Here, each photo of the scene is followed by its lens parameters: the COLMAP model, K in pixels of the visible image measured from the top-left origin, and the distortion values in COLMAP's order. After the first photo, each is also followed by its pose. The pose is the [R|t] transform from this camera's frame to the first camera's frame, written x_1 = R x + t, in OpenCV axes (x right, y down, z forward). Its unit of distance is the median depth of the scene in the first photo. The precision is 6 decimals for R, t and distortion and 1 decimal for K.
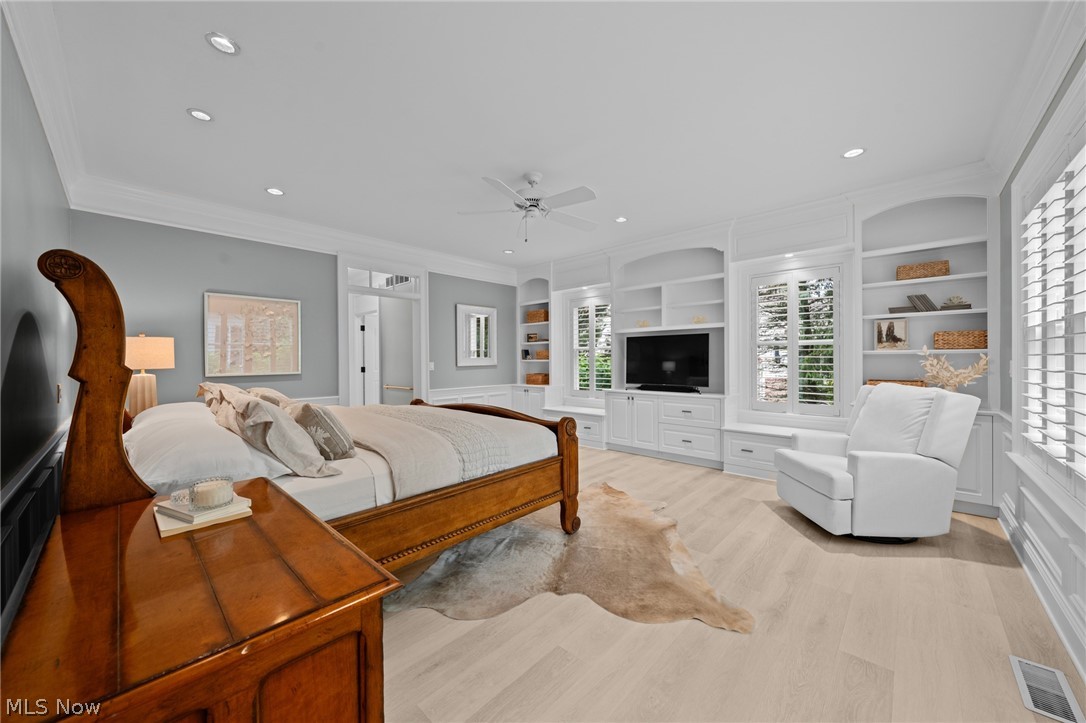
lens RADIAL K [[394.1, 0, 552.0], [0, 394.1, 360.6], [0, 0, 1]] dist [-0.000163, -0.000014]
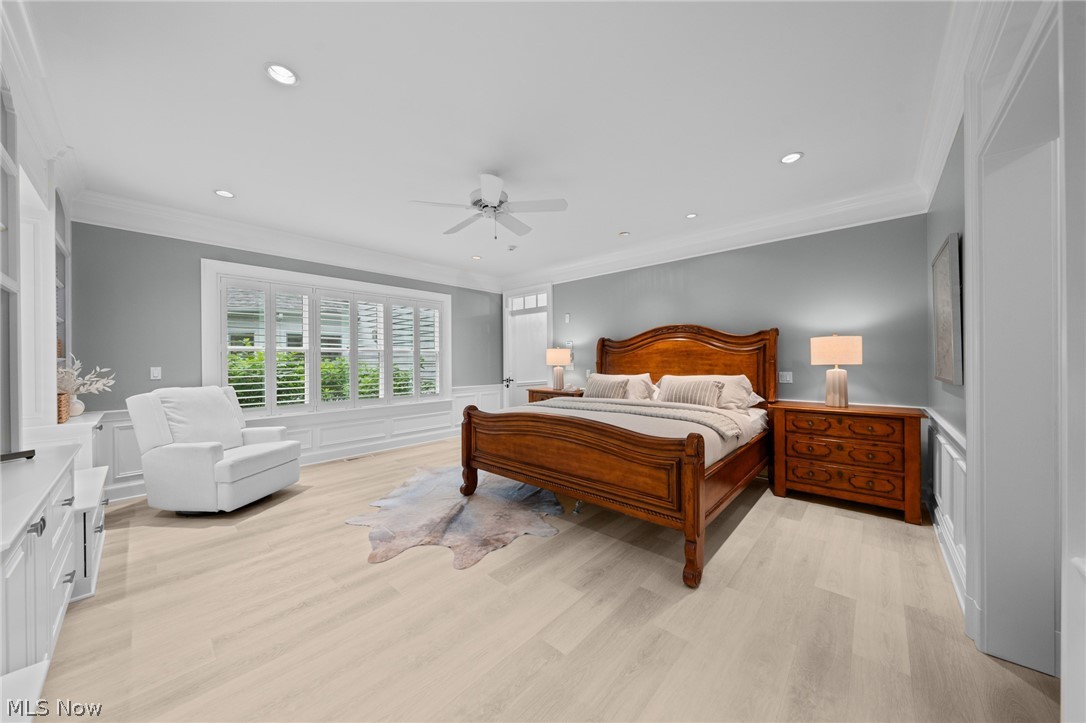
lens RADIAL K [[366.5, 0, 543.0], [0, 366.5, 361.5], [0, 0, 1]] dist [-0.000001, -0.000001]
pose [[-0.999886, 0.014959, -0.002143, -0.177161], [0.014951, 0.999882, 0.003518, -0.003763], [0.002196, 0.003485, -0.999992, 1.927784]]
